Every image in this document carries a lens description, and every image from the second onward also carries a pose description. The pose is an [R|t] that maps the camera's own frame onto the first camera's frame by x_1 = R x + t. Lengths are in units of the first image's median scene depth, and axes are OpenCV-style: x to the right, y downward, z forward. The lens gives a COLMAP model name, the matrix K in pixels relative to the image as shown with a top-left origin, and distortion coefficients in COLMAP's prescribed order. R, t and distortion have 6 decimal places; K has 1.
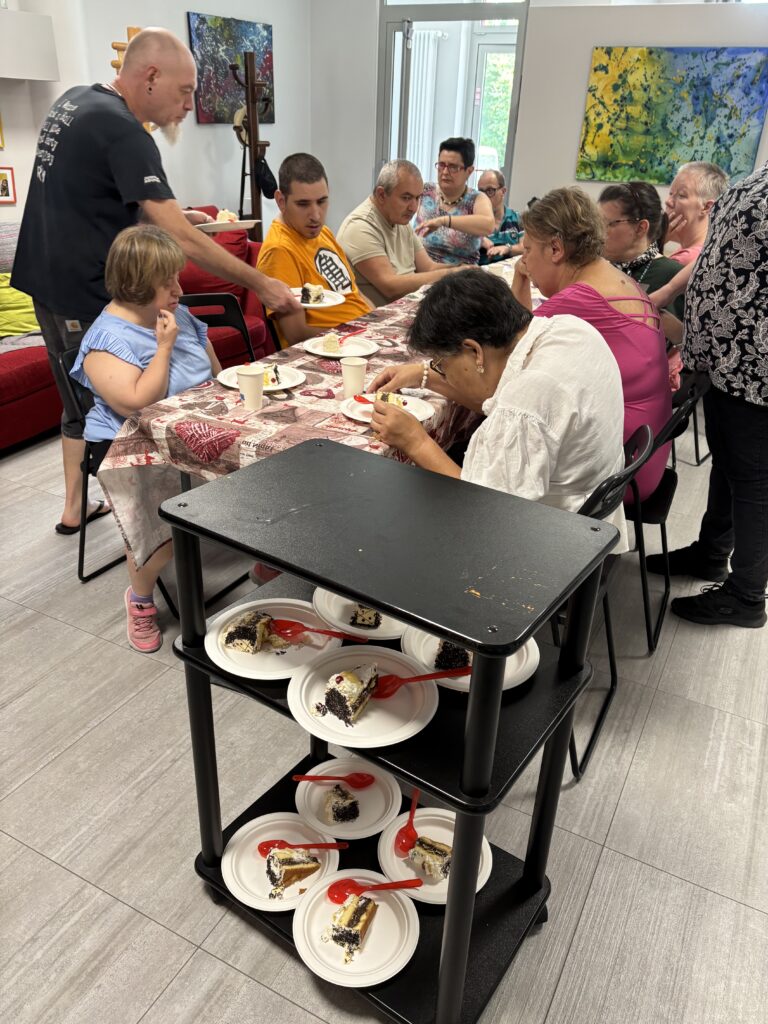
lens RADIAL K [[827.1, 0, 418.8], [0, 827.1, 510.9], [0, 0, 1]] dist [0.115883, -0.151381]
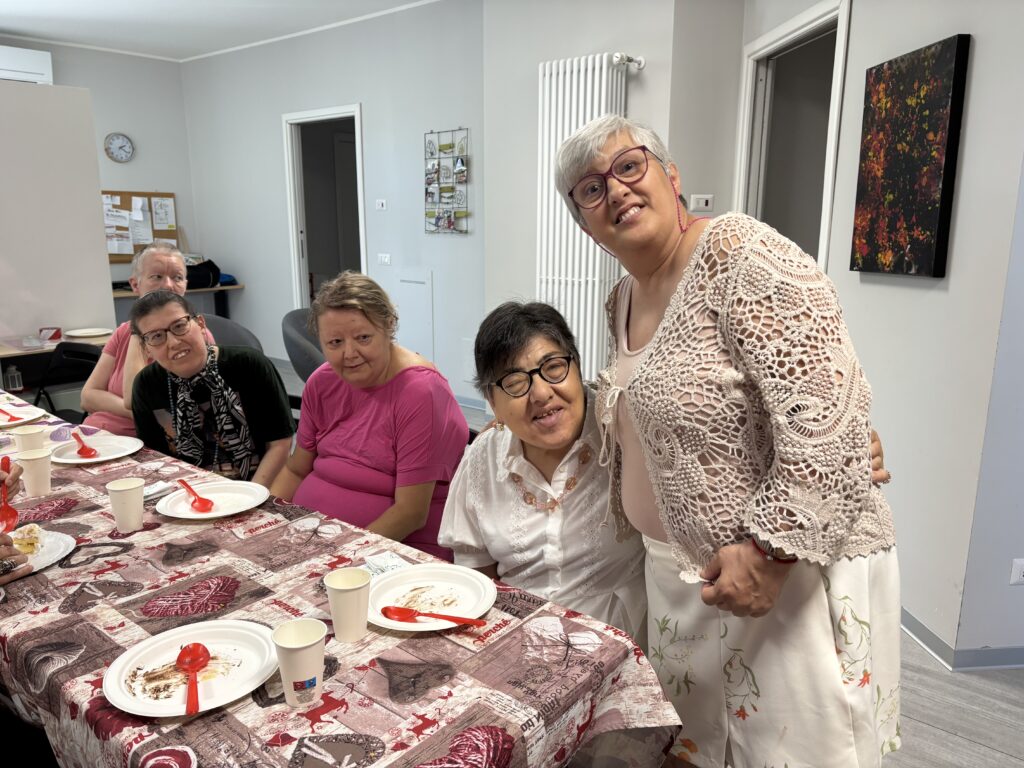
lens RADIAL K [[774.3, 0, 516.0], [0, 774.3, 390.3], [0, 0, 1]] dist [0.043030, -0.050006]
pose [[0.246052, -0.250740, 0.936262, -0.265577], [0.412421, 0.901236, 0.132975, -0.148047], [-0.877136, 0.353415, 0.325162, 0.300726]]
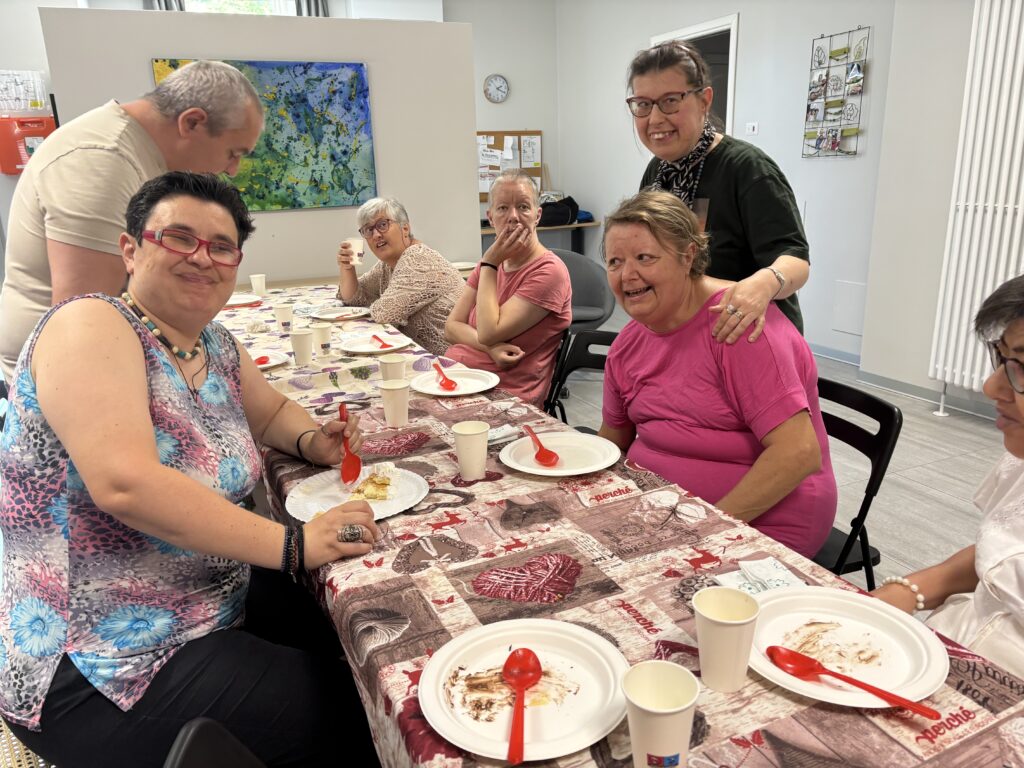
lens RADIAL K [[773.8, 0, 512.0], [0, 773.8, 384.0], [0, 0, 1]] dist [0.046559, -0.047190]
pose [[0.634395, -0.275436, 0.722273, -0.204347], [0.381829, 0.924076, 0.017020, -0.150995], [-0.672123, 0.264987, 0.691398, 0.348156]]
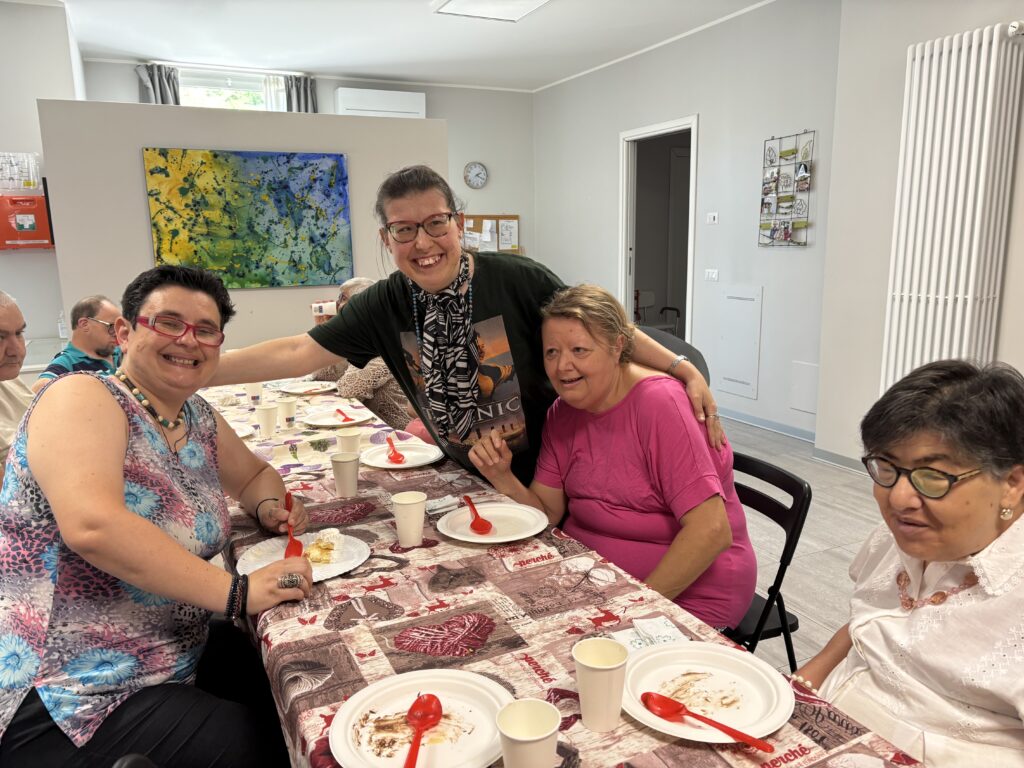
lens RADIAL K [[772.3, 0, 519.0], [0, 772.3, 388.2], [0, 0, 1]] dist [0.023389, 0.002170]
pose [[0.616405, -0.202697, 0.760893, -0.213795], [0.370791, 0.927181, -0.053386, -0.144517], [-0.694664, 0.315040, 0.646677, 0.311263]]
